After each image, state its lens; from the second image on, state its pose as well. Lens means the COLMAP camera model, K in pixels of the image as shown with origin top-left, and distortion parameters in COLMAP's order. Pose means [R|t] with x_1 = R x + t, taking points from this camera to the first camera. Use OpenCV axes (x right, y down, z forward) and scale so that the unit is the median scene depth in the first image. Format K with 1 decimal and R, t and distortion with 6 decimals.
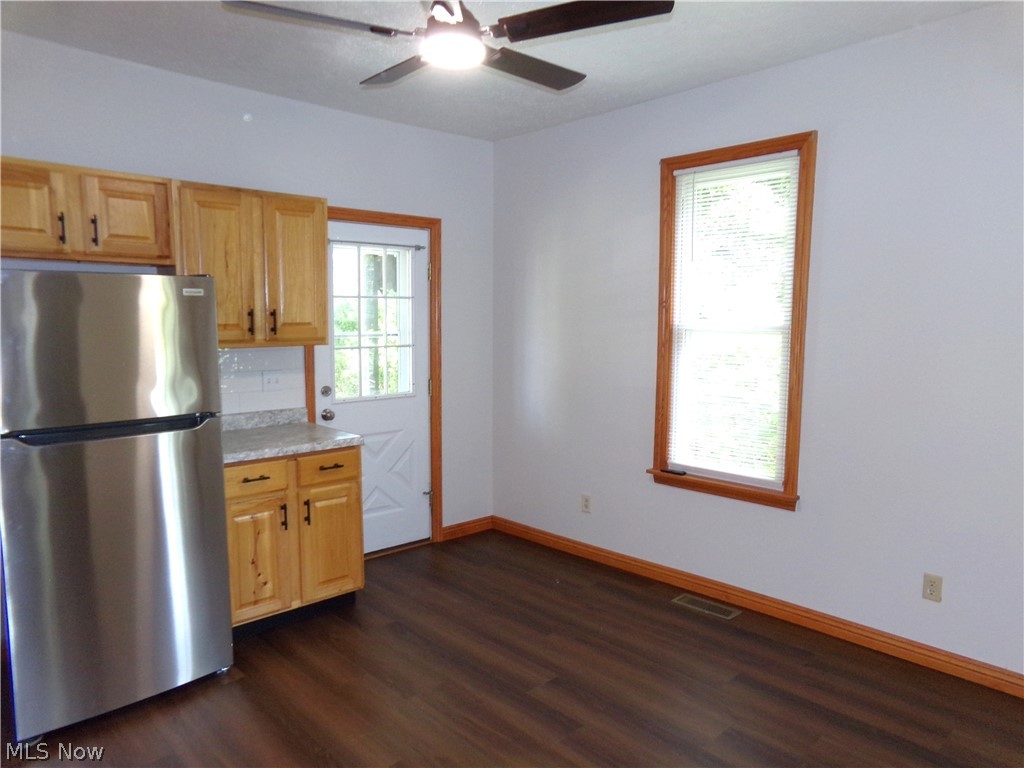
lens RADIAL K [[703.8, 0, 508.5], [0, 703.8, 383.6], [0, 0, 1]] dist [-0.112914, 0.174972]
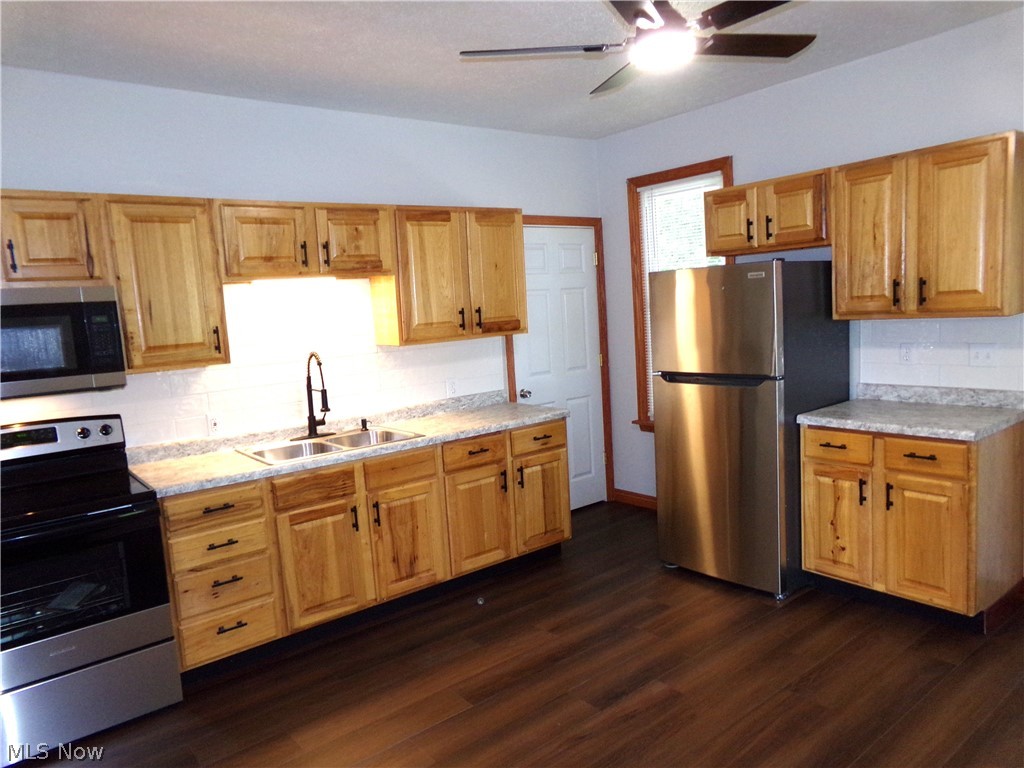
lens RADIAL K [[703.8, 0, 508.5], [0, 703.8, 383.6], [0, 0, 1]] dist [-0.112914, 0.174972]
pose [[-0.086661, 0.117098, -0.989332, 0.661871], [-0.033193, 0.992177, 0.120342, -0.061942], [0.995685, 0.043268, -0.082096, 0.557153]]
